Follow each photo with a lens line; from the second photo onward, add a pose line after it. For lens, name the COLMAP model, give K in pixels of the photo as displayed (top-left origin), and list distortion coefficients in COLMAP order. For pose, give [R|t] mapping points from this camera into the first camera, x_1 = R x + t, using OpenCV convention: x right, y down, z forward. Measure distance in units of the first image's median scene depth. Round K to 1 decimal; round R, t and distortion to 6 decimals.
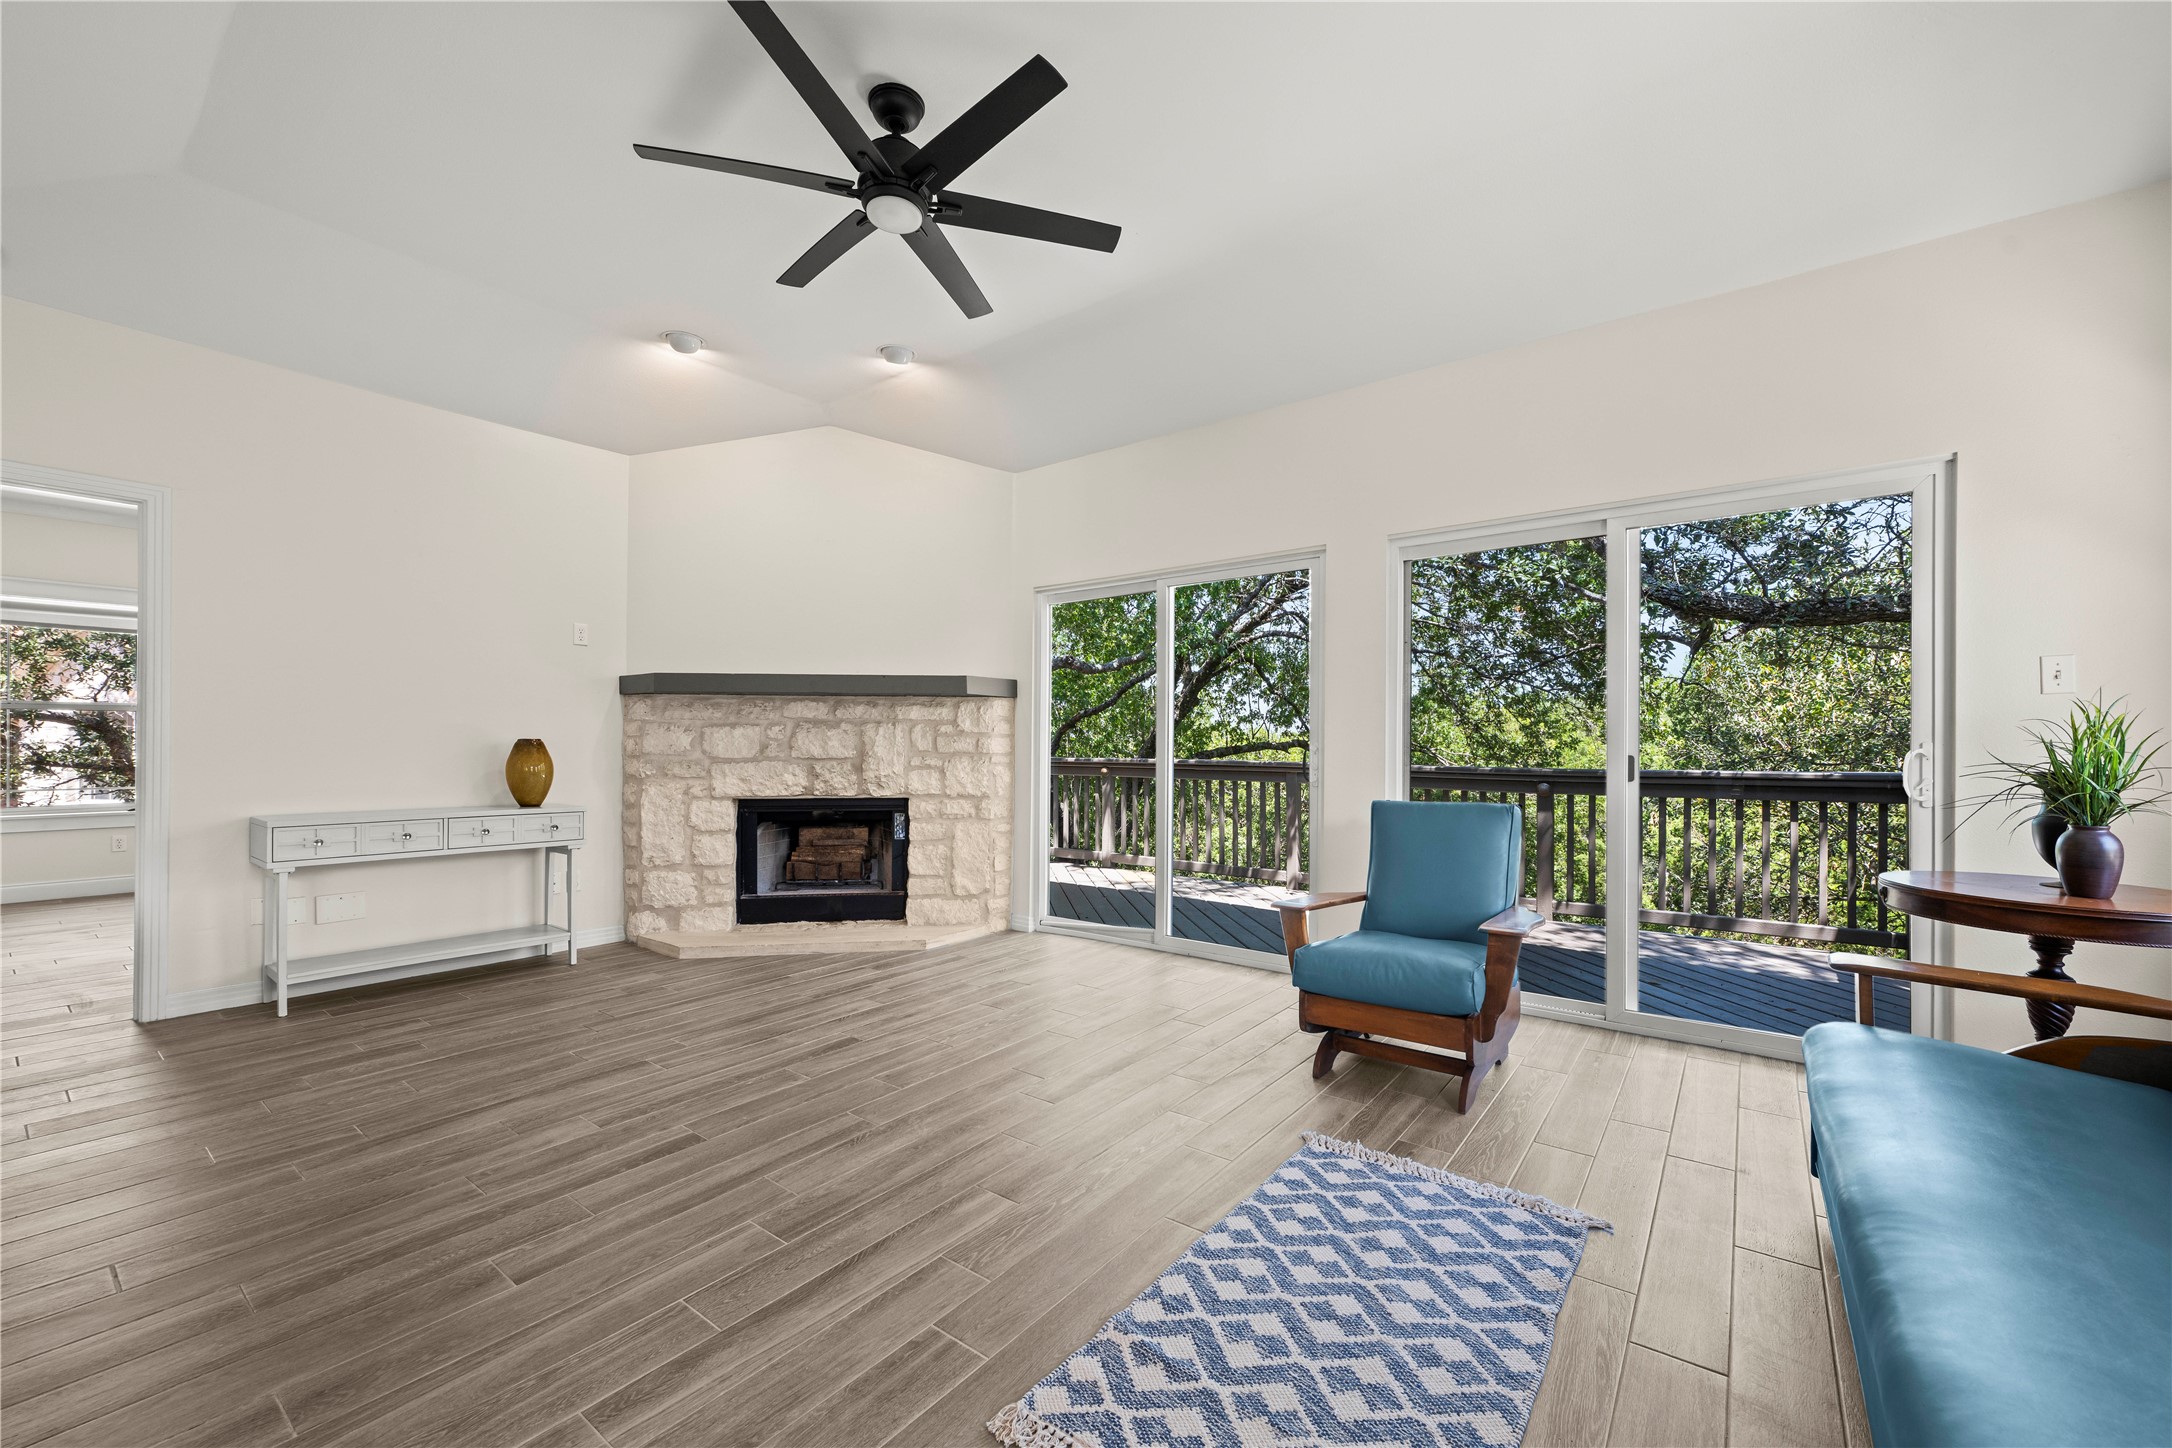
lens RADIAL K [[863.5, 0, 1086.8], [0, 863.5, 743.0], [0, 0, 1]] dist [-0.000710, -0.000130]
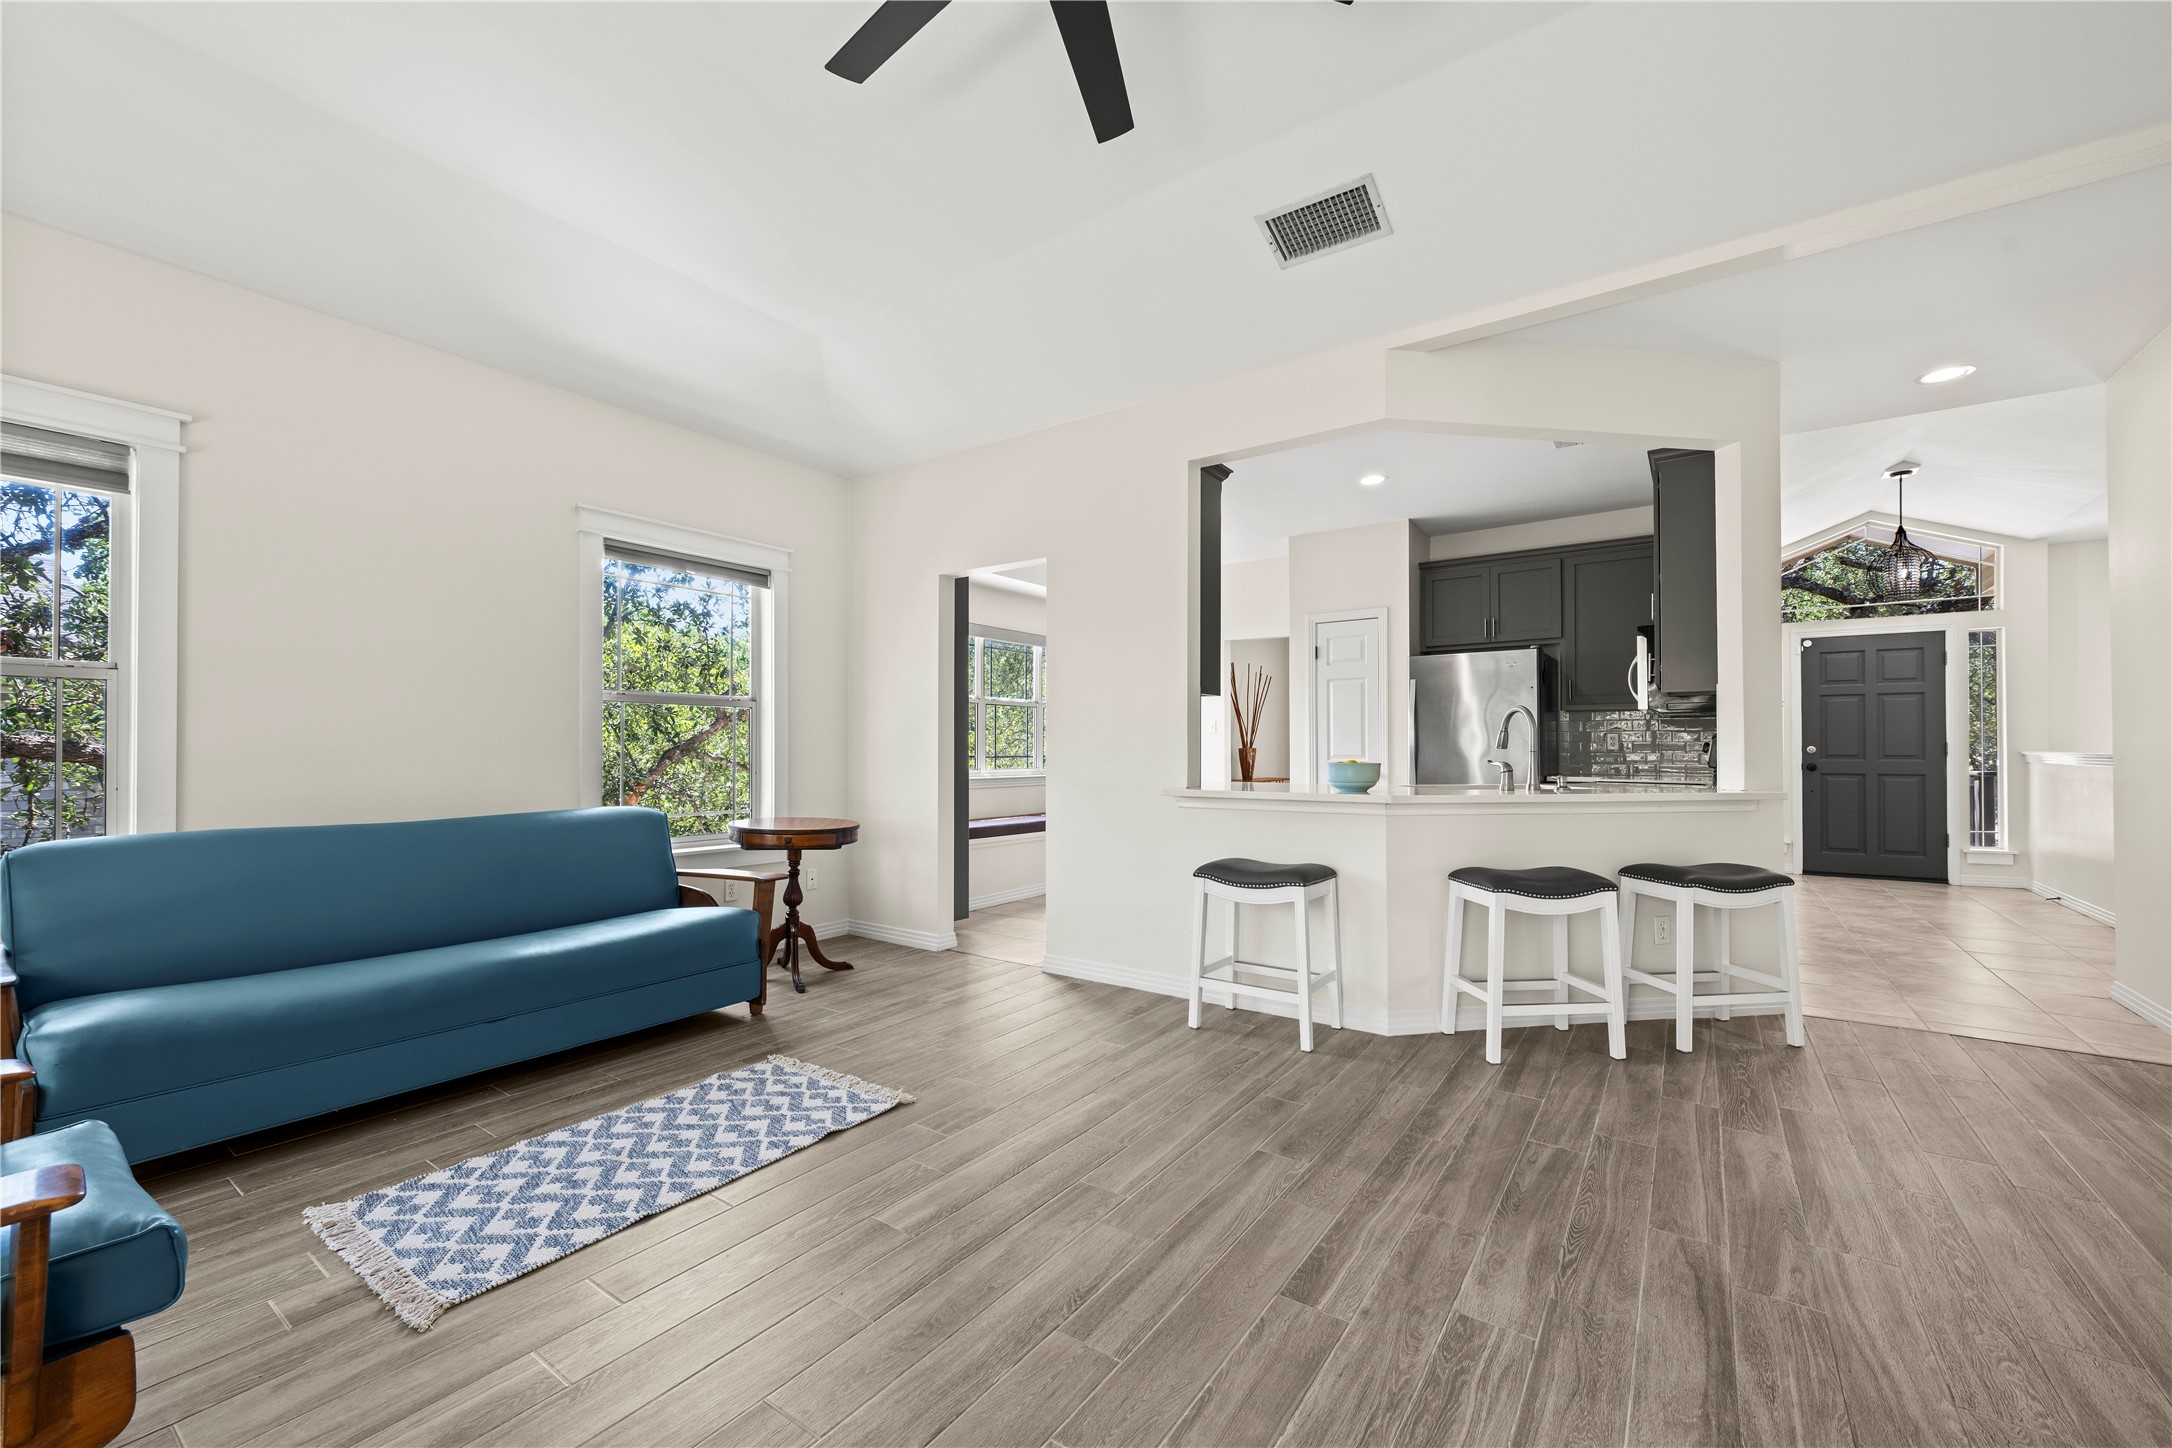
lens RADIAL K [[863.5, 0, 1086.8], [0, 863.5, 743.0], [0, 0, 1]] dist [-0.000710, -0.000130]
pose [[-0.999248, -0.001628, -0.038730, -0.299781], [-0.001275, 0.999957, -0.009138, -0.001213], [0.038743, -0.009081, -0.999208, 2.102995]]
